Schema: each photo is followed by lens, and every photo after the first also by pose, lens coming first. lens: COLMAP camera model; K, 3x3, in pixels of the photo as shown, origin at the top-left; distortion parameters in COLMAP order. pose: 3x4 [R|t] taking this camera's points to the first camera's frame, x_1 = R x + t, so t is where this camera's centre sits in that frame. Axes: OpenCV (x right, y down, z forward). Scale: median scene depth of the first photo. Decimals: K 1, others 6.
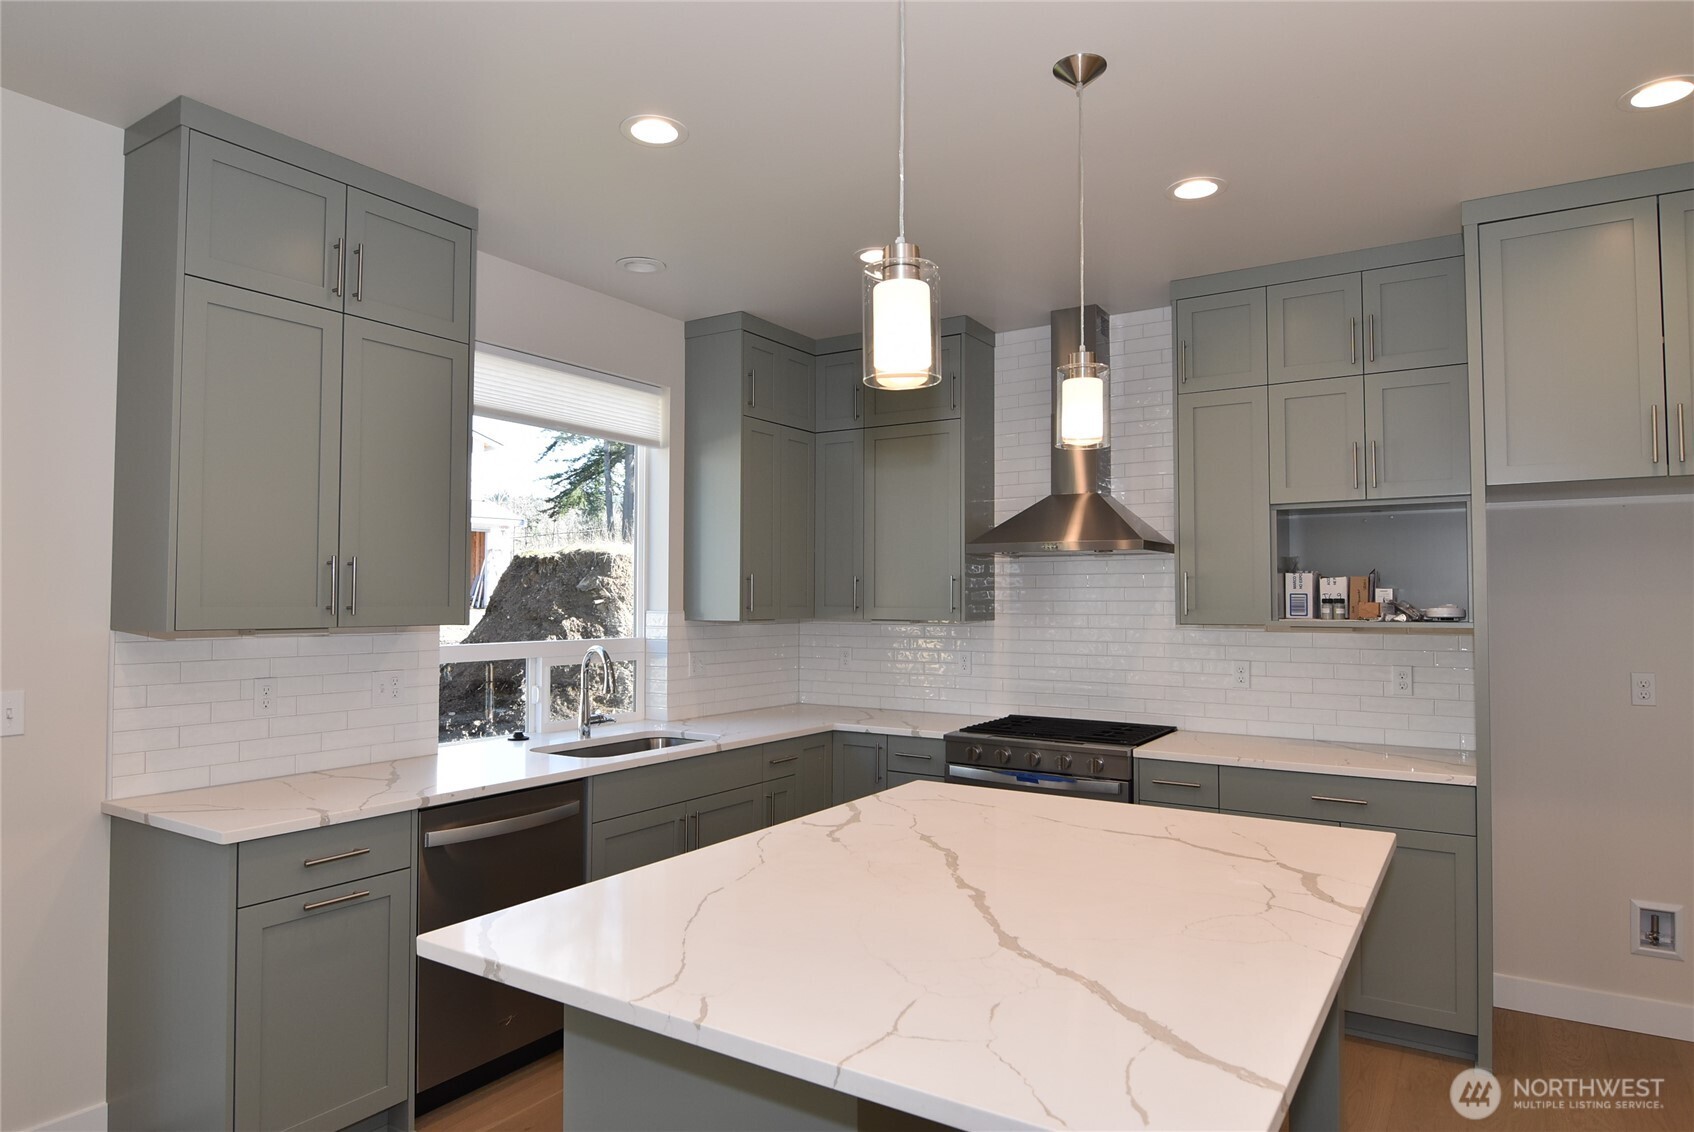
lens RADIAL K [[1027.3, 0, 842.1], [0, 1027.3, 572.6], [0, 0, 1]] dist [0.007406, -0.001143]
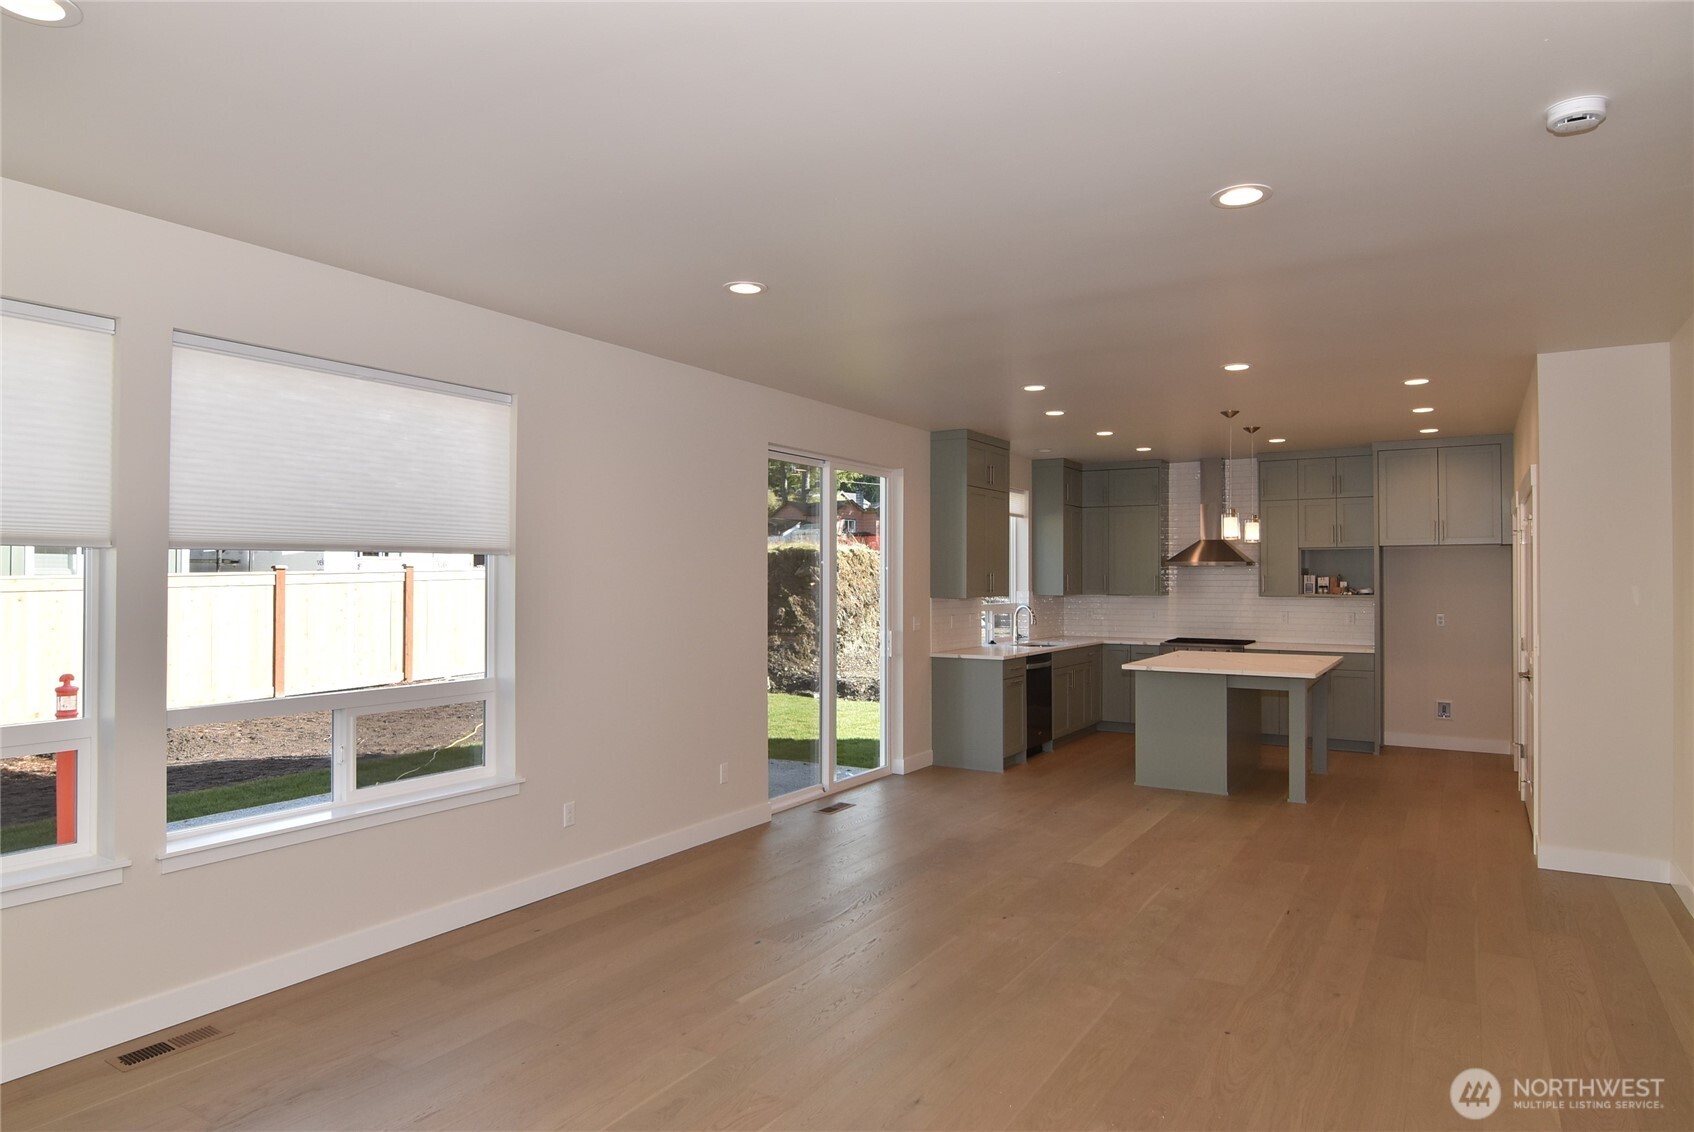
lens RADIAL K [[1027.3, 0, 850.5], [0, 1027.3, 564.1], [0, 0, 1]] dist [0.007406, -0.001143]
pose [[0.999260, 0.002393, 0.038386, -0.740954], [-0.002814, 0.999936, 0.010923, -0.050011], [-0.038357, -0.011023, 0.999203, -1.403747]]
